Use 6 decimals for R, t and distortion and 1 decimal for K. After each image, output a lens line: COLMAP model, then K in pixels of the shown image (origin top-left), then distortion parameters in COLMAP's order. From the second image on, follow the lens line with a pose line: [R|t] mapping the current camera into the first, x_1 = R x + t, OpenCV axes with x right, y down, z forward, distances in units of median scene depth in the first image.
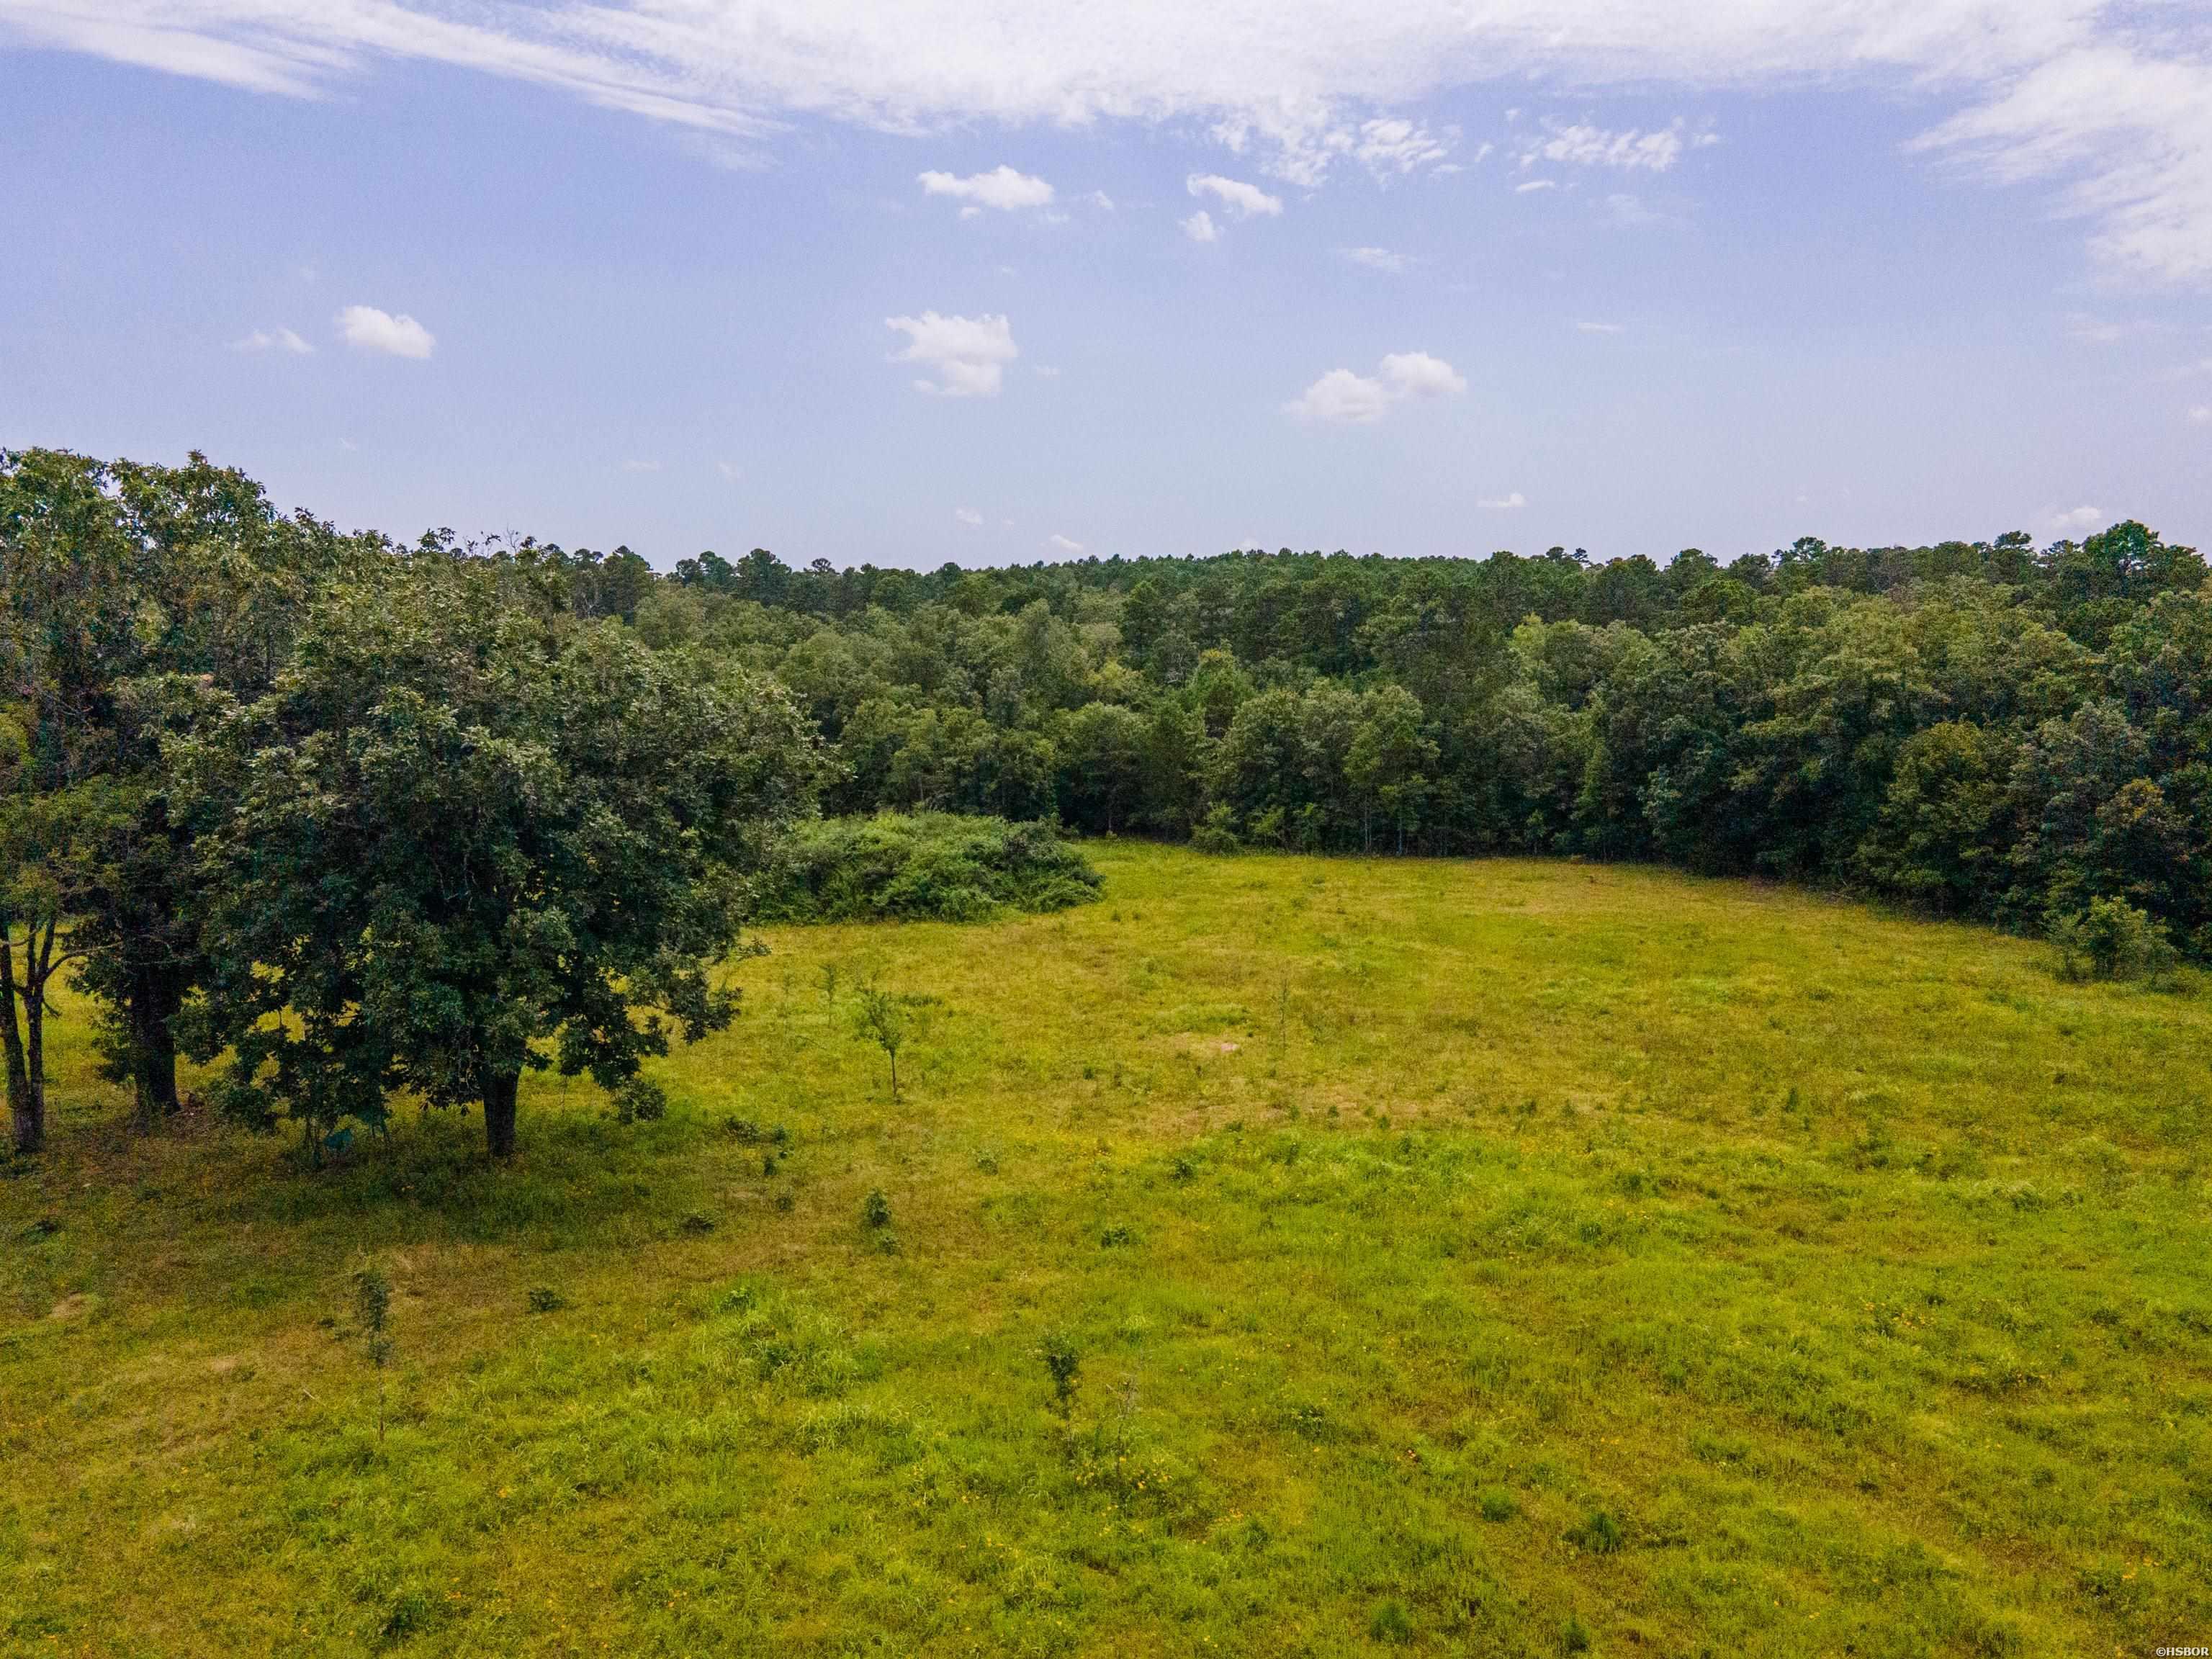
lens RADIAL K [[1605.5, 0, 1106.7], [0, 1605.5, 823.3], [0, 0, 1]] dist [0.017133, 0.029156]
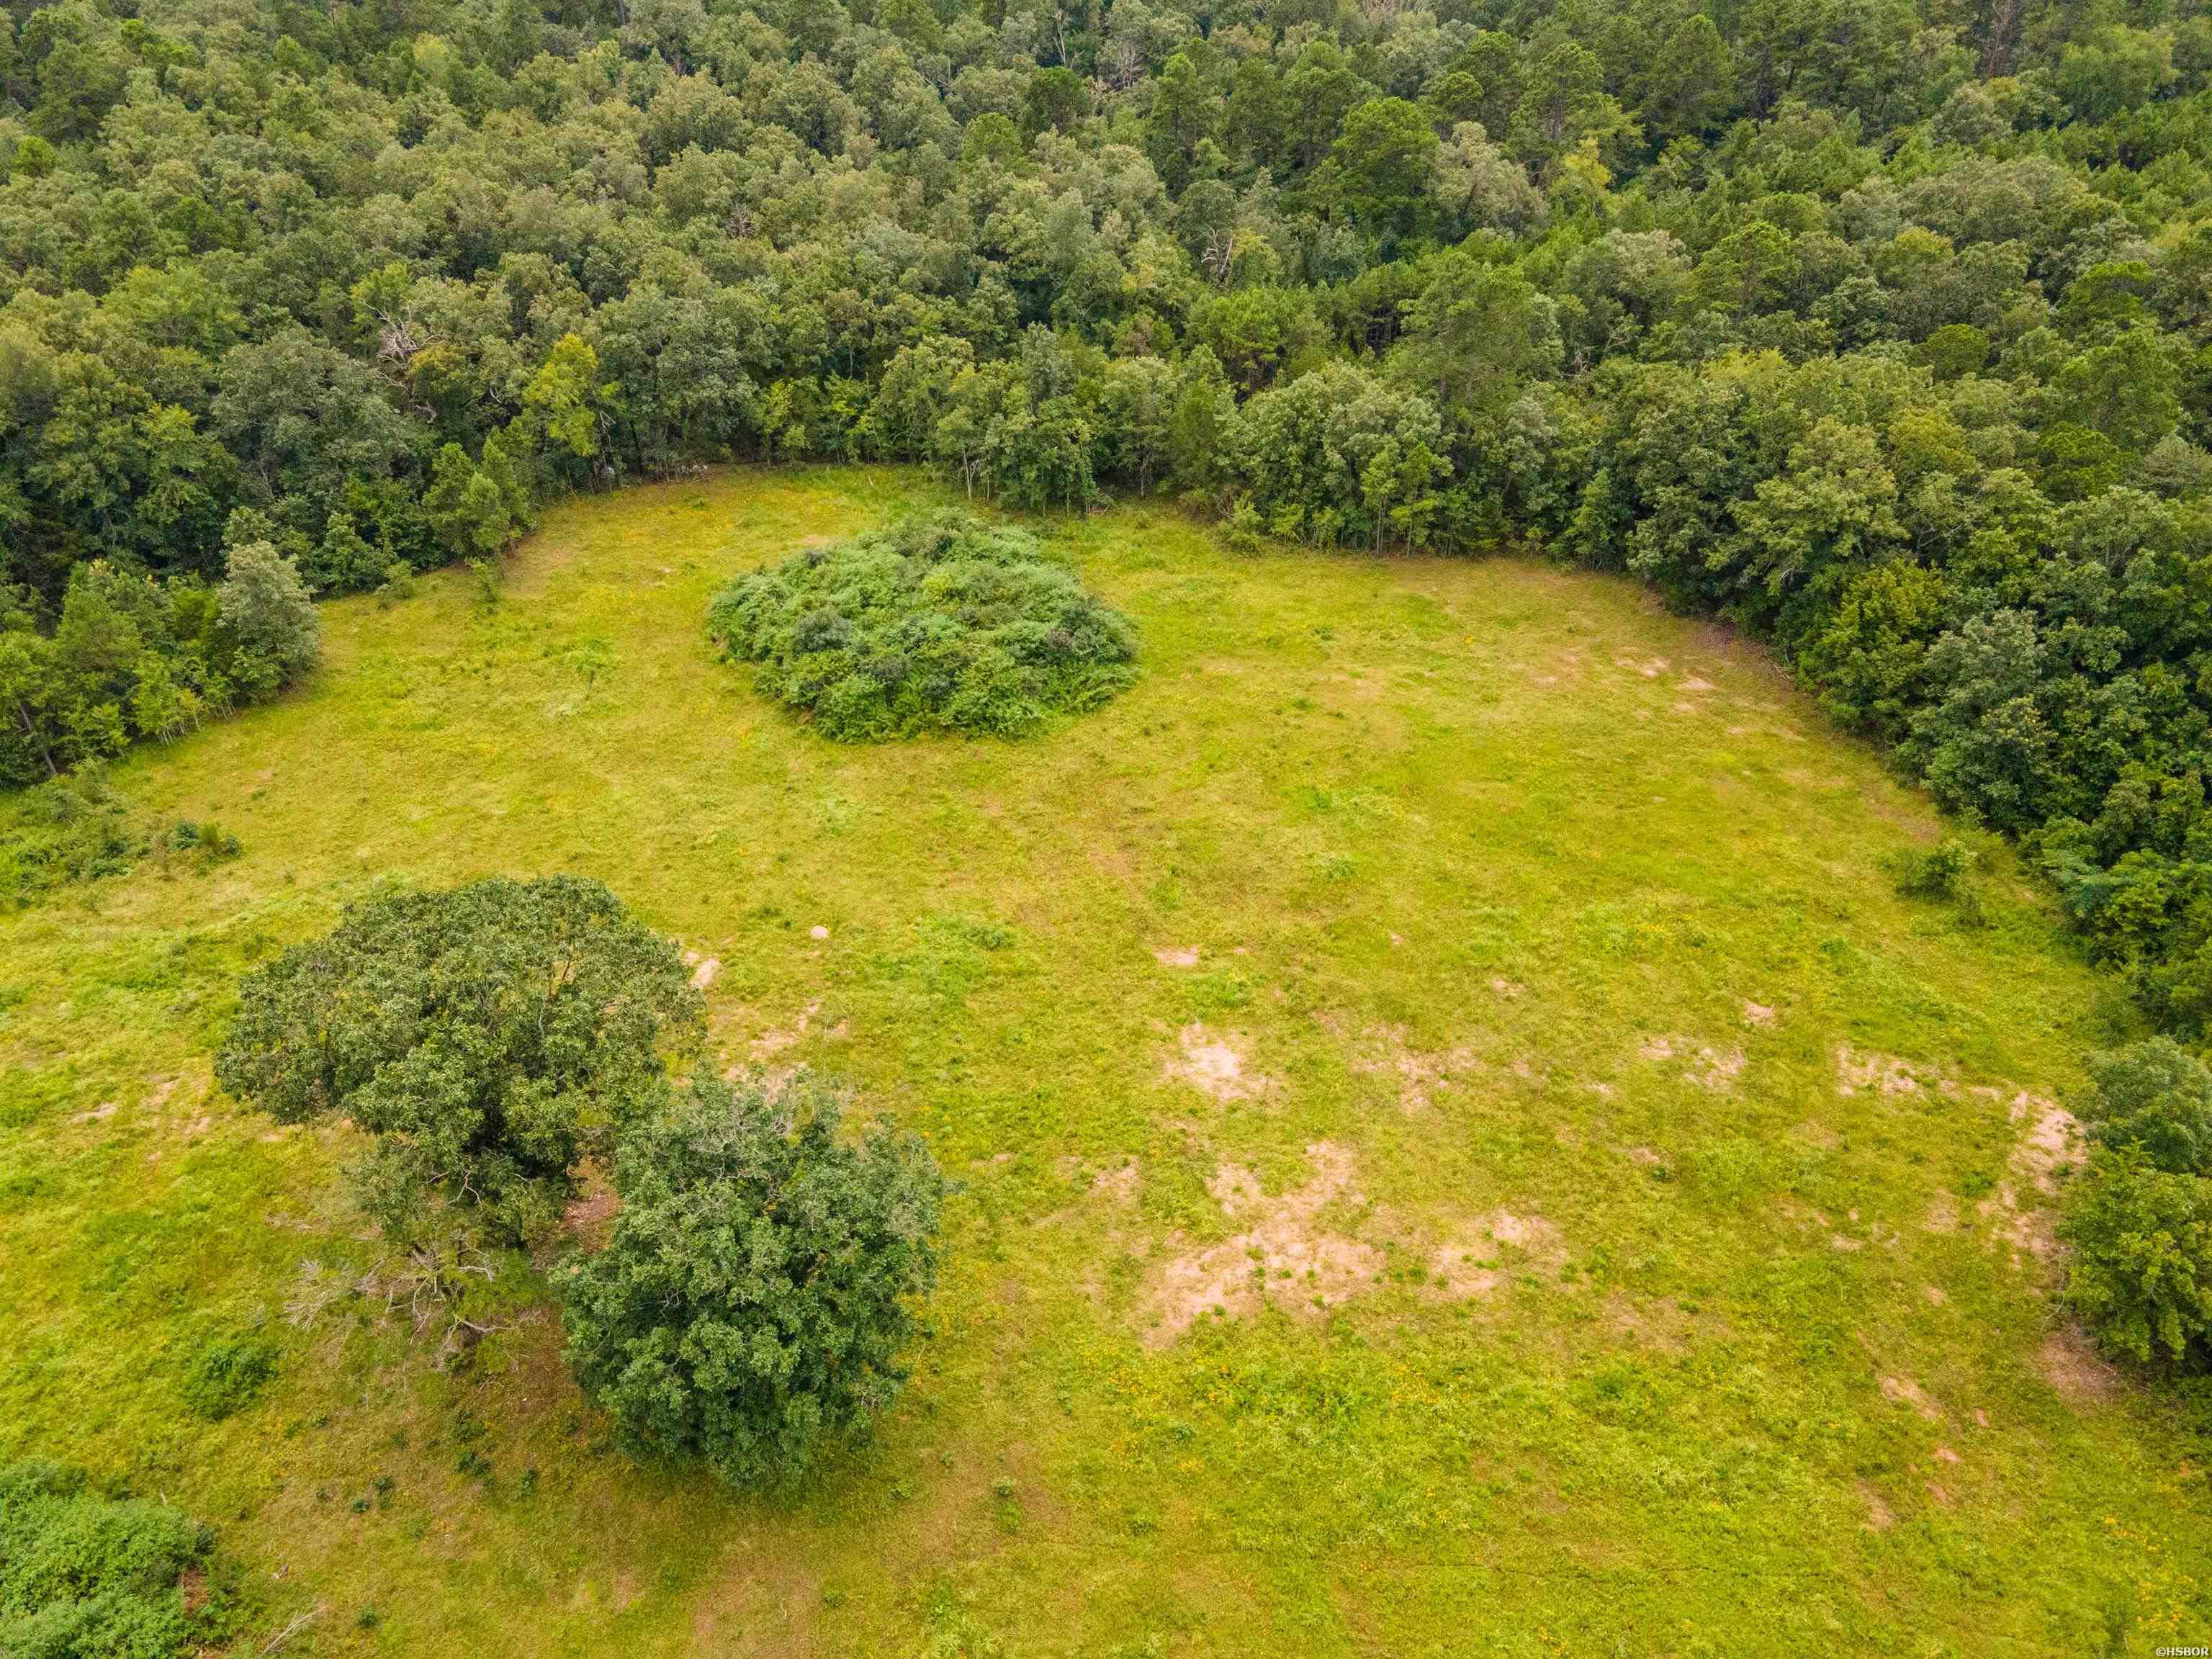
lens RADIAL K [[1605.5, 0, 1112.8], [0, 1605.5, 816.3], [0, 0, 1]] dist [0.017133, 0.029156]
pose [[0.999871, 0.002310, -0.015889, -0.000280], [0.005798, 0.870874, 0.491472, -0.368705], [0.014972, -0.491500, 0.870749, -0.045446]]
